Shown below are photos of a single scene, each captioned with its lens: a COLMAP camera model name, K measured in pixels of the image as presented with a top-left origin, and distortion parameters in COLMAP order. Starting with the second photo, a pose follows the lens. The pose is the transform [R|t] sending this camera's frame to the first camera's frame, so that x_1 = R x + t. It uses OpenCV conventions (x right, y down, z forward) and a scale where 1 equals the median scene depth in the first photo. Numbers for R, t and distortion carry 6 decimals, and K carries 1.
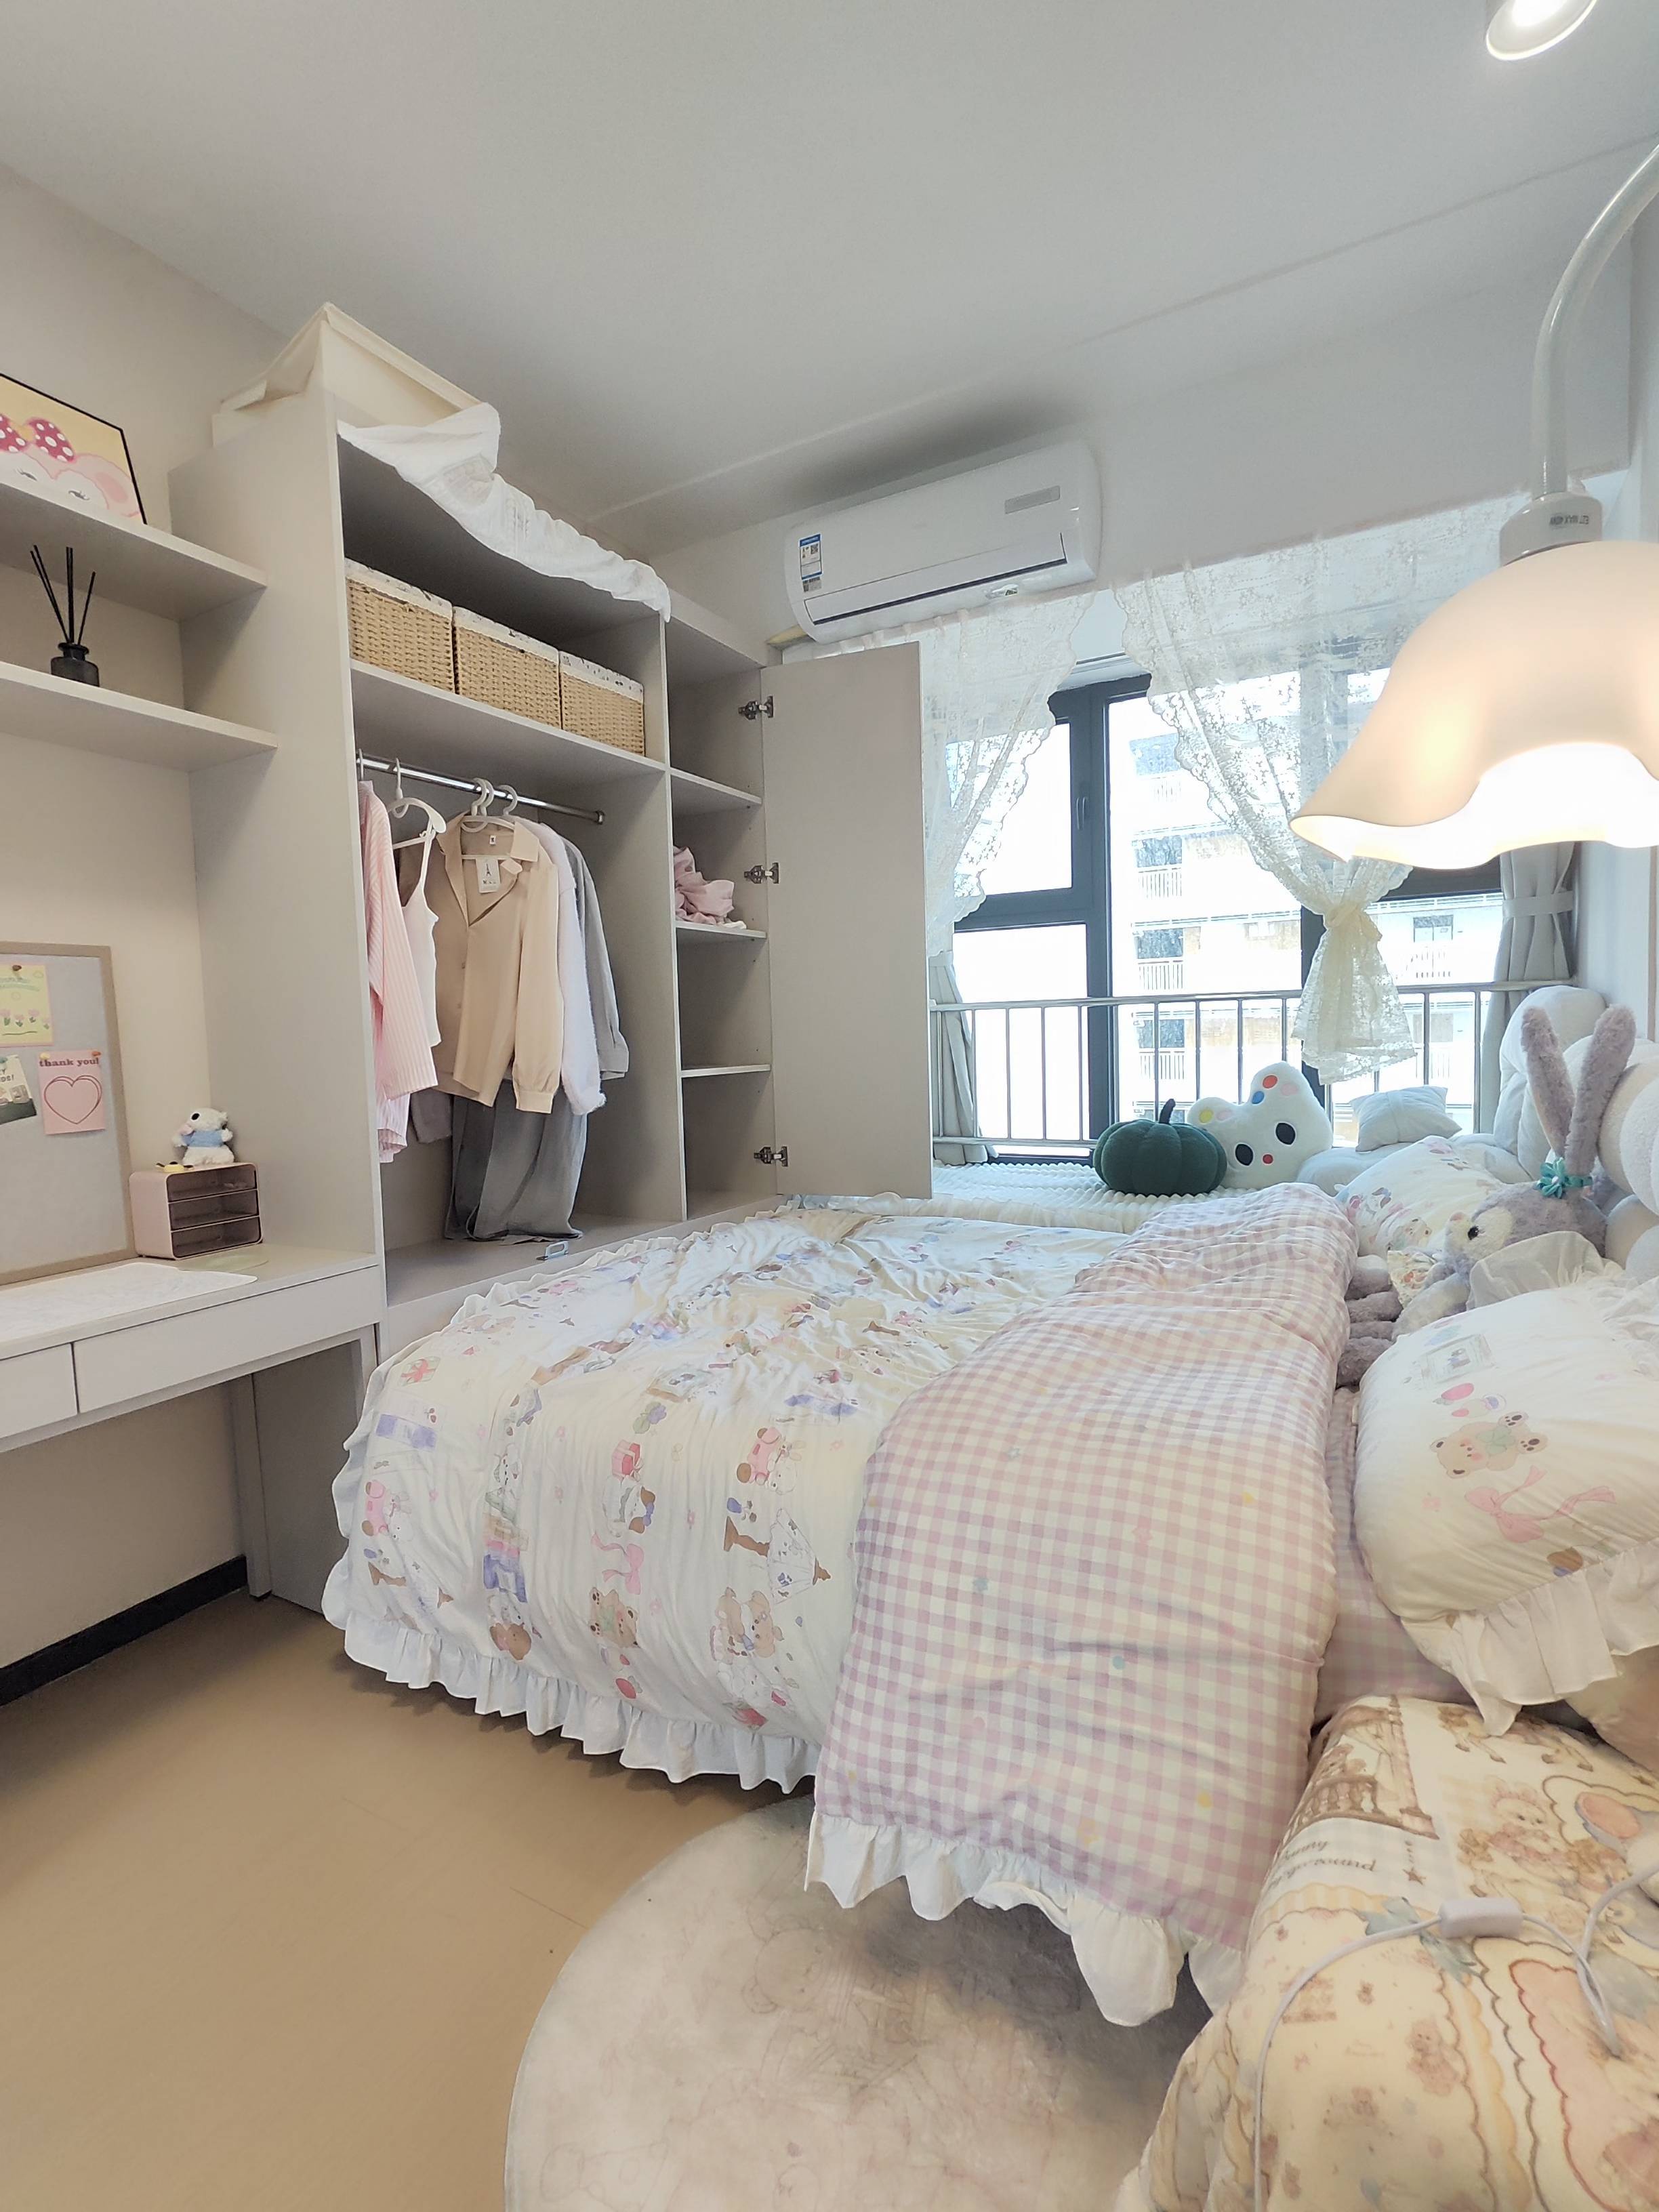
lens RADIAL K [[1019.0, 0, 840.5], [0, 1019.0, 1099.4], [0, 0, 1]] dist [-0.012574, 0.013285]
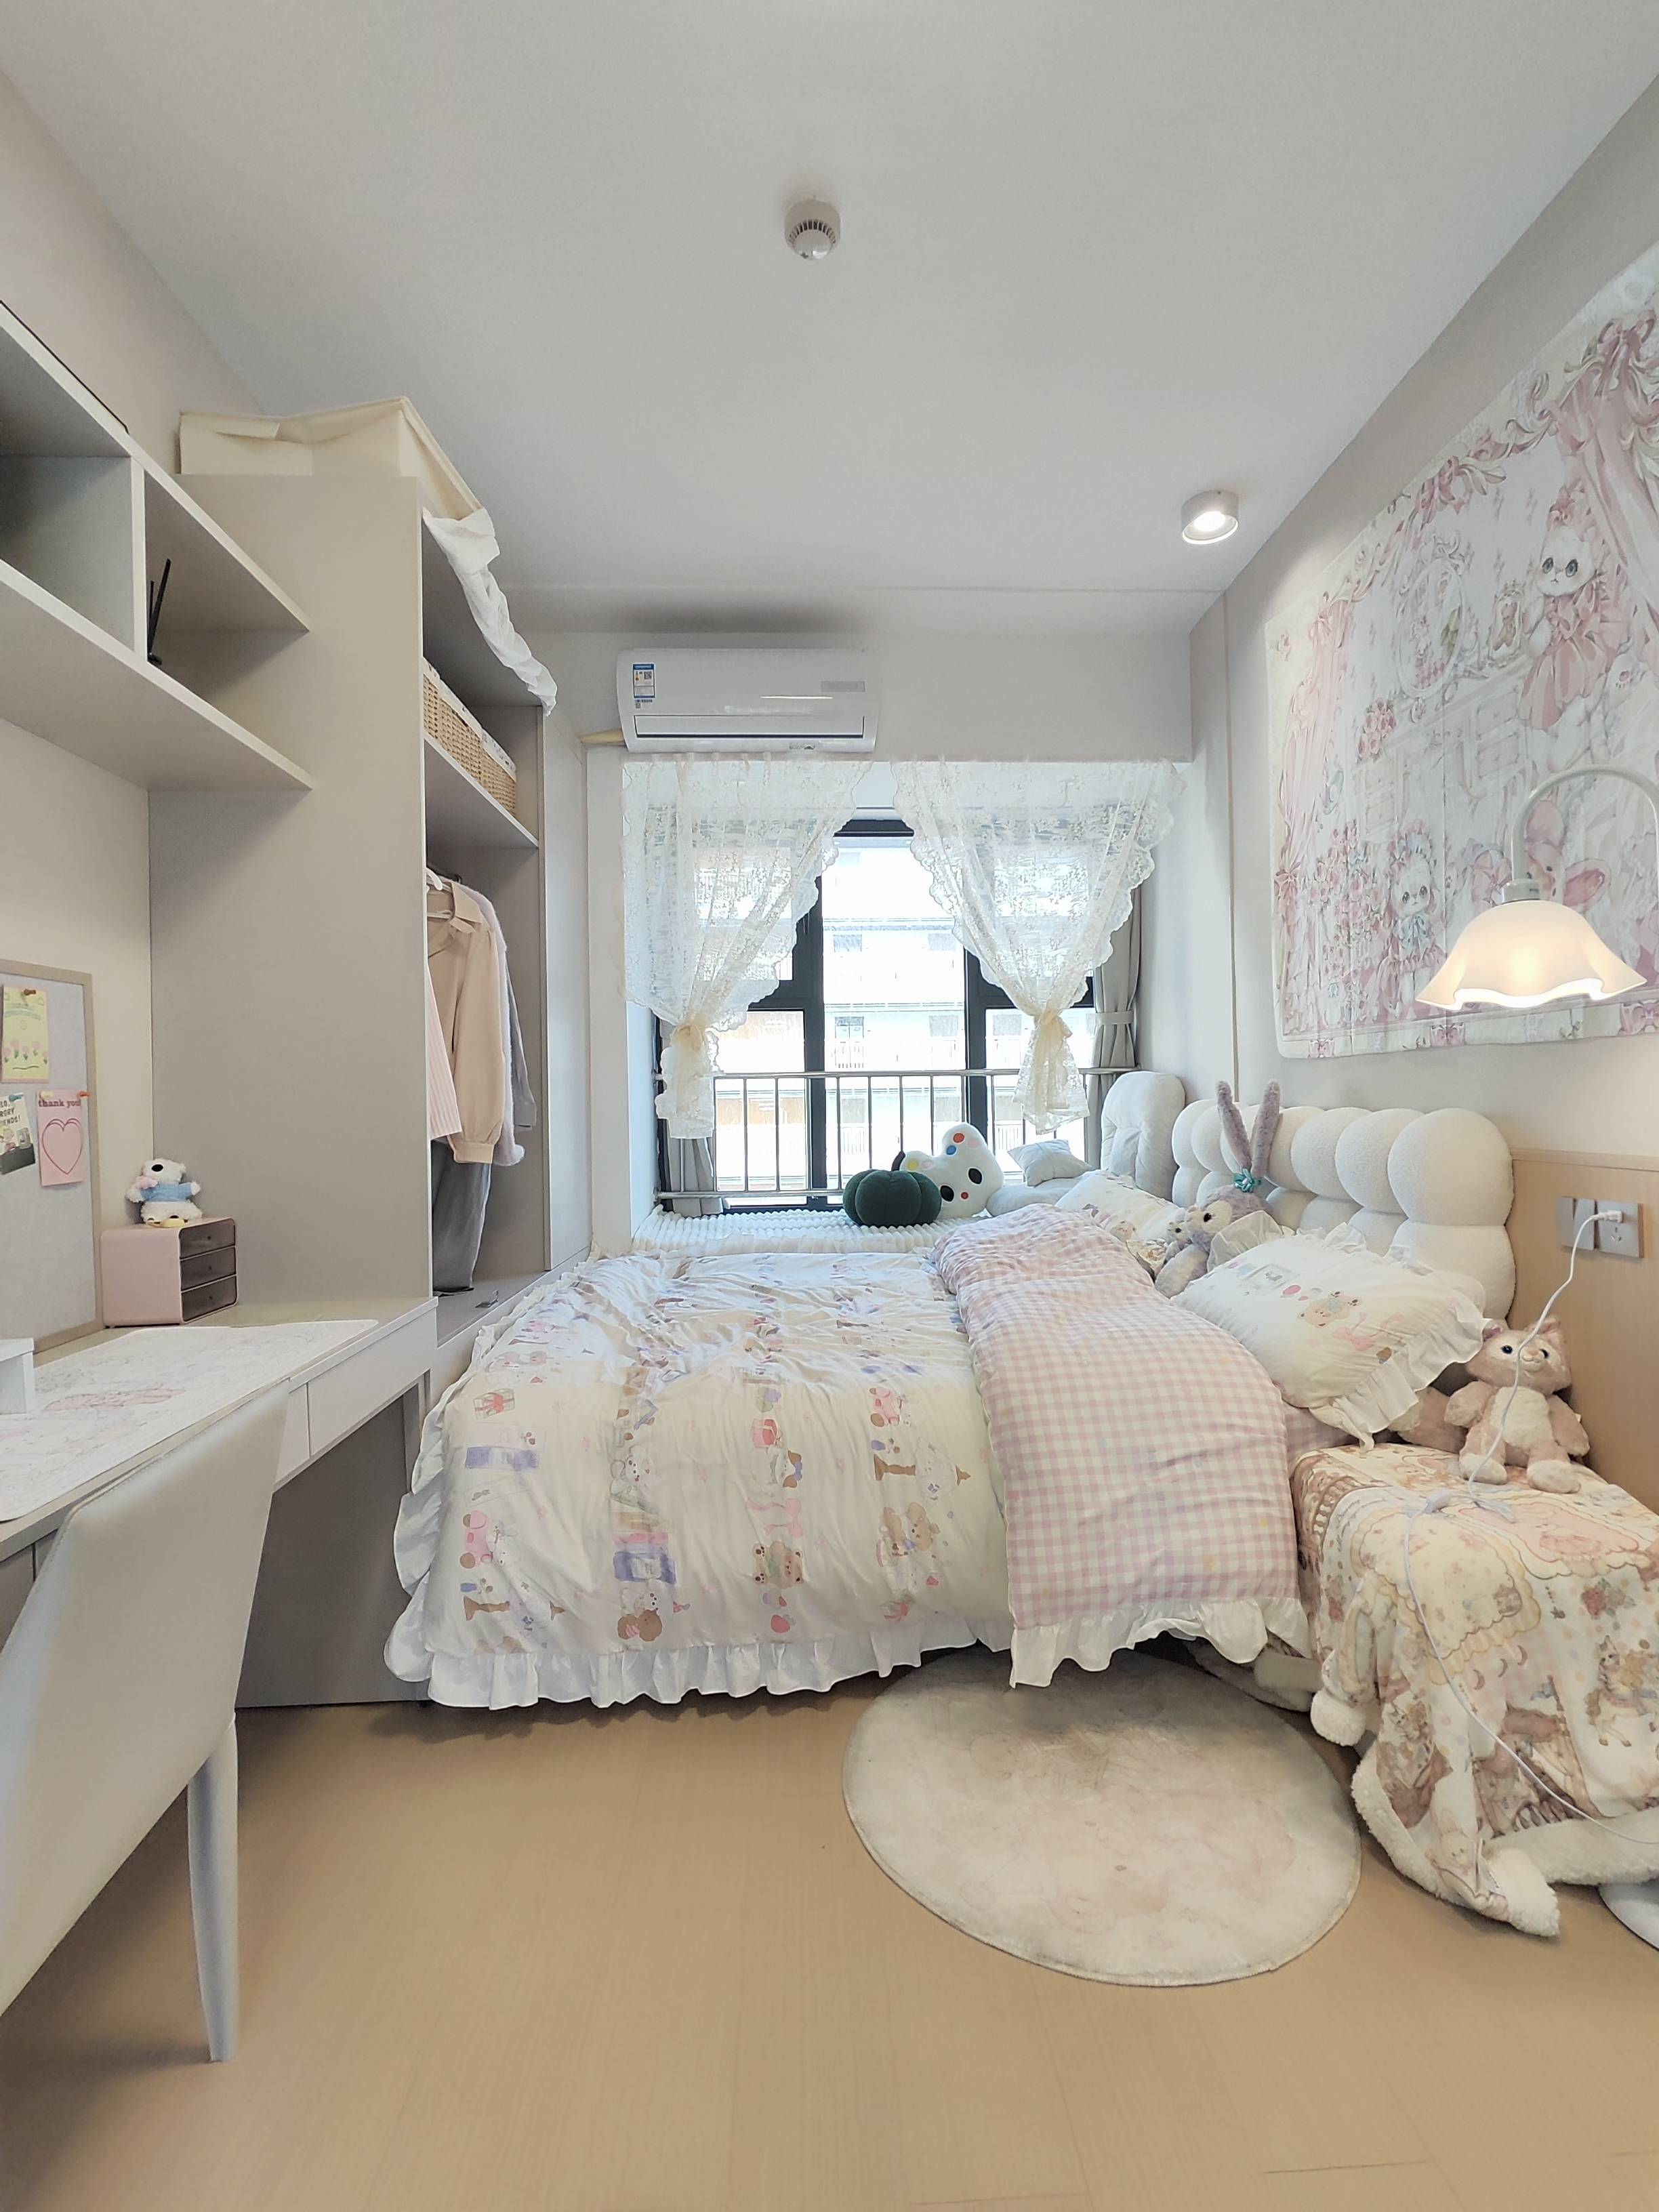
lens RADIAL K [[1019.0, 0, 840.5], [0, 1019.0, 1099.4], [0, 0, 1]] dist [-0.012574, 0.013285]
pose [[0.855295, 0.015703, 0.517903, -0.734536], [0.025885, 0.996998, -0.072978, 0.047308], [-0.517494, 0.075823, 0.852321, -0.102036]]
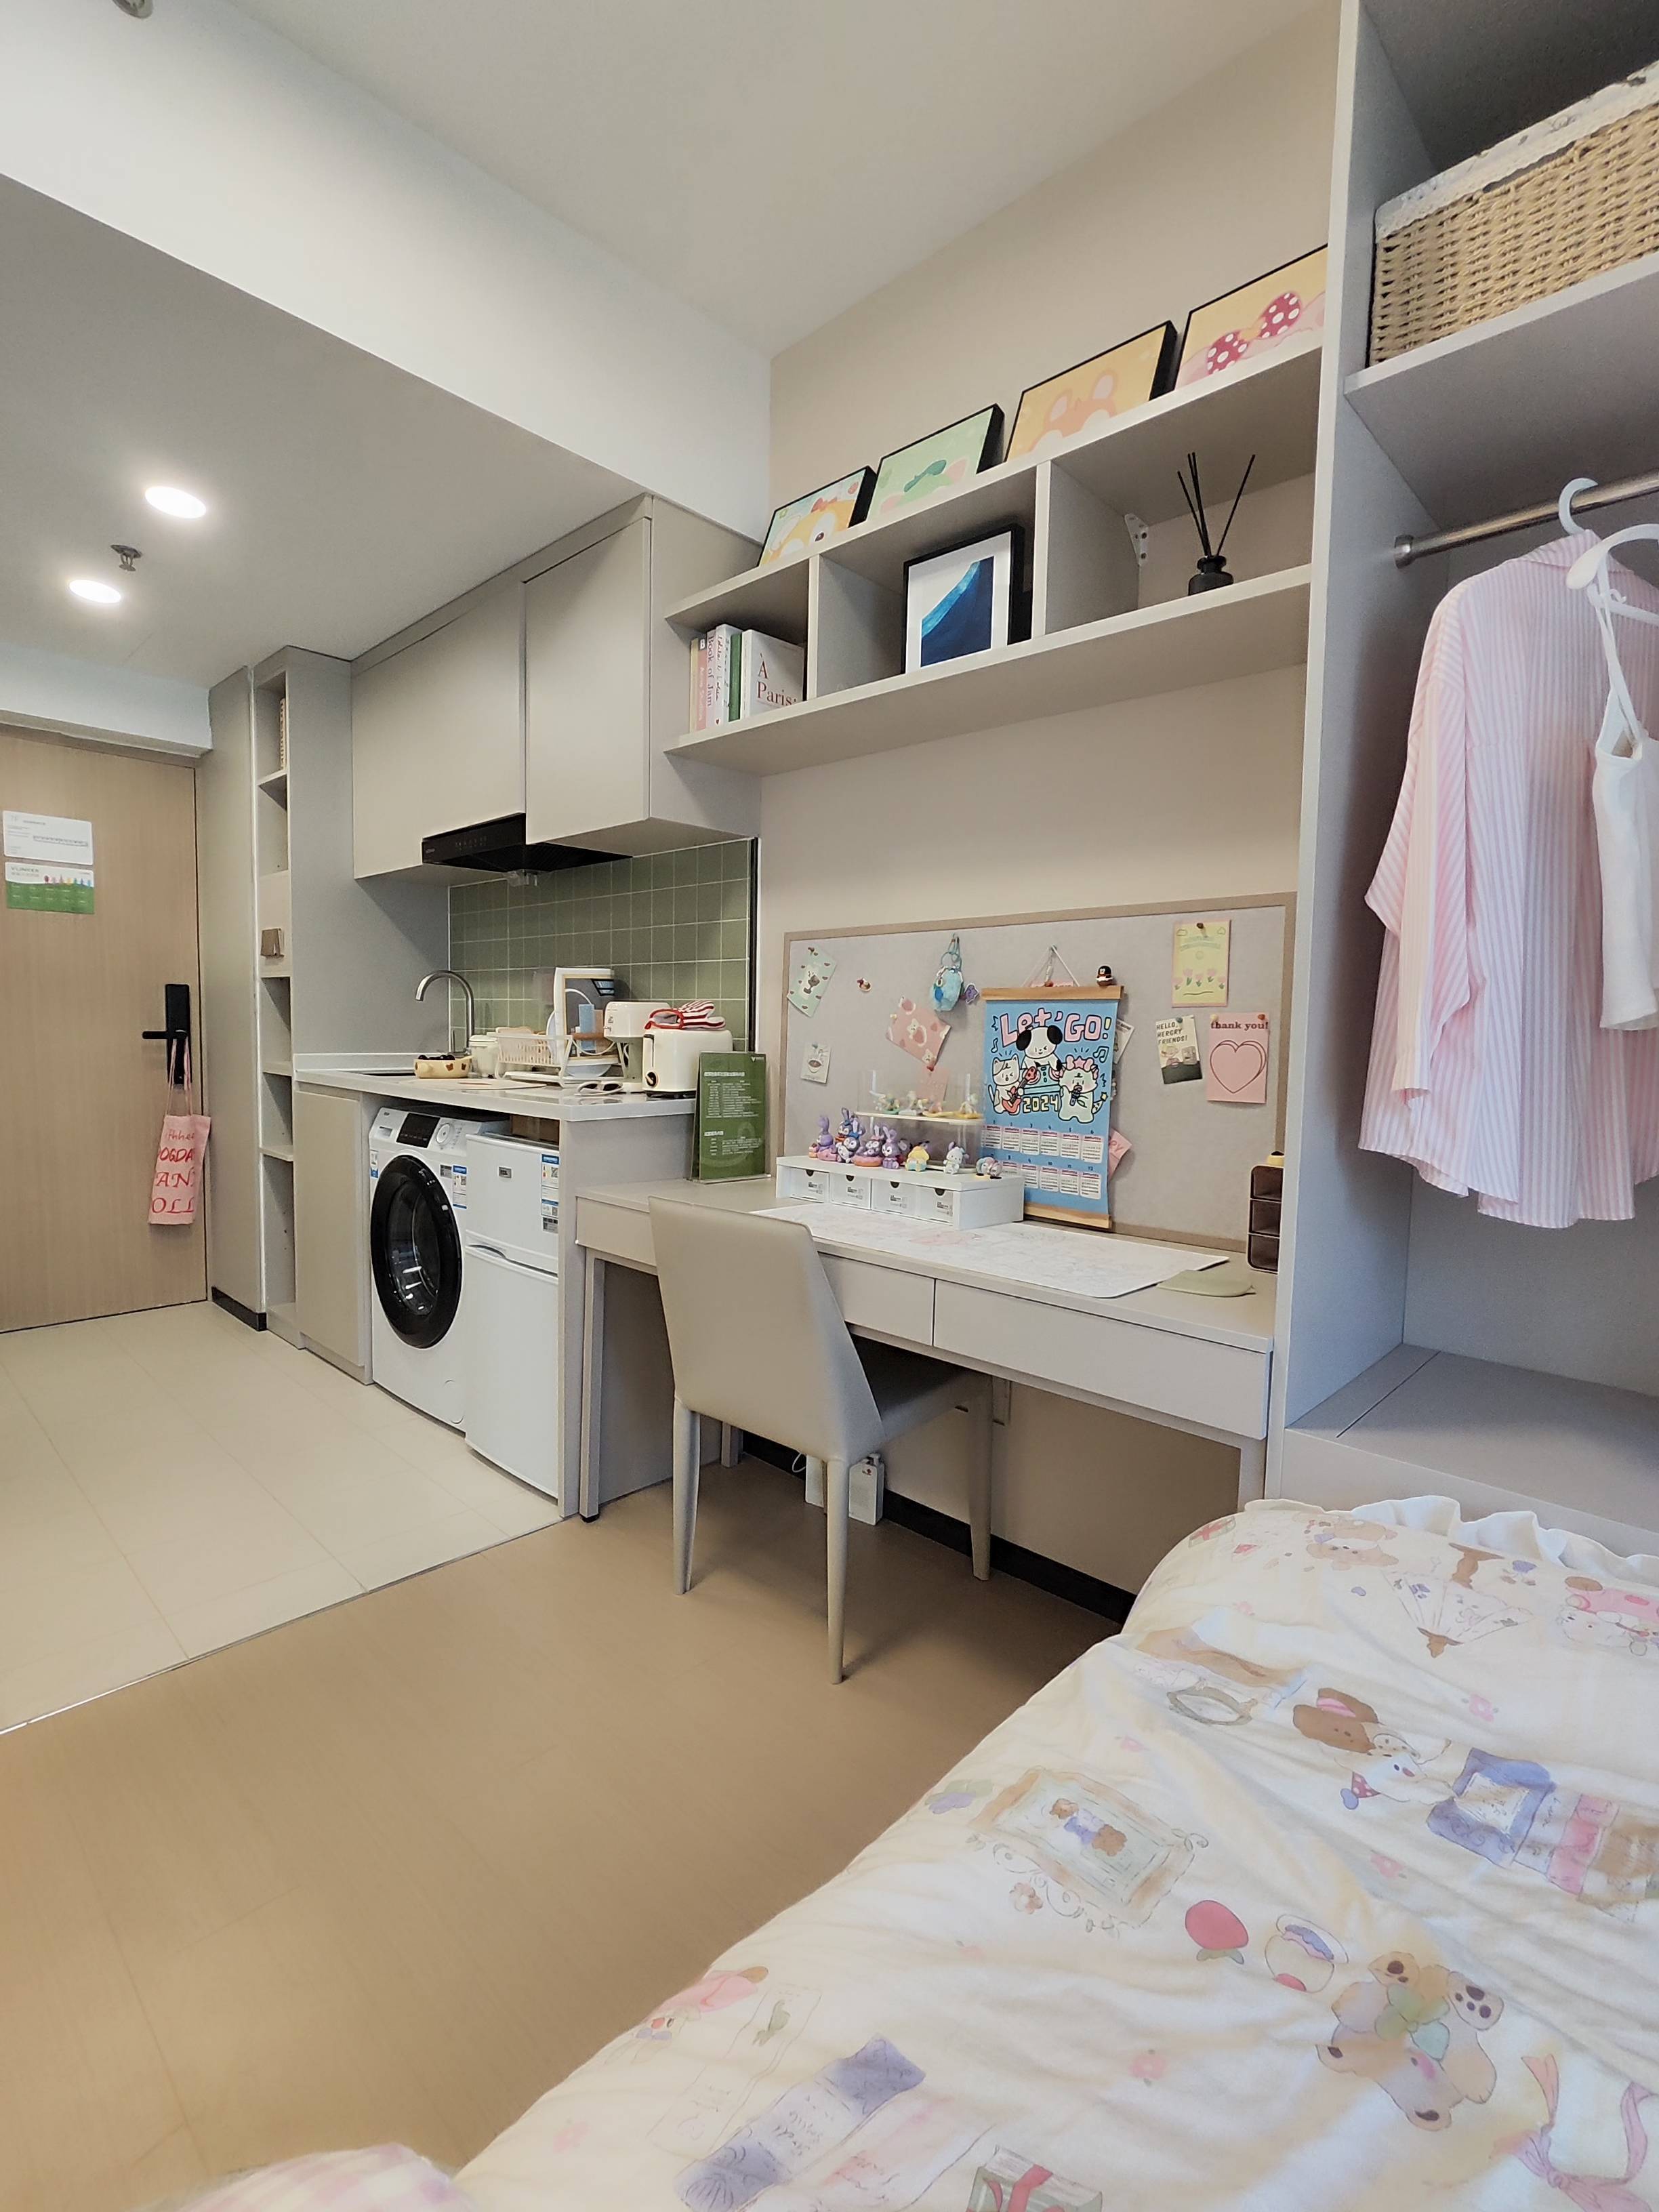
lens RADIAL K [[1019.4, 0, 844.0], [0, 1019.4, 1097.3], [0, 0, 1]] dist [-0.000113, 0.000278]
pose [[-0.251072, 0.089663, -0.963807, 0.247818], [-0.076161, 0.990784, 0.112013, -0.055576], [0.964967, 0.101528, -0.241930, 1.020541]]
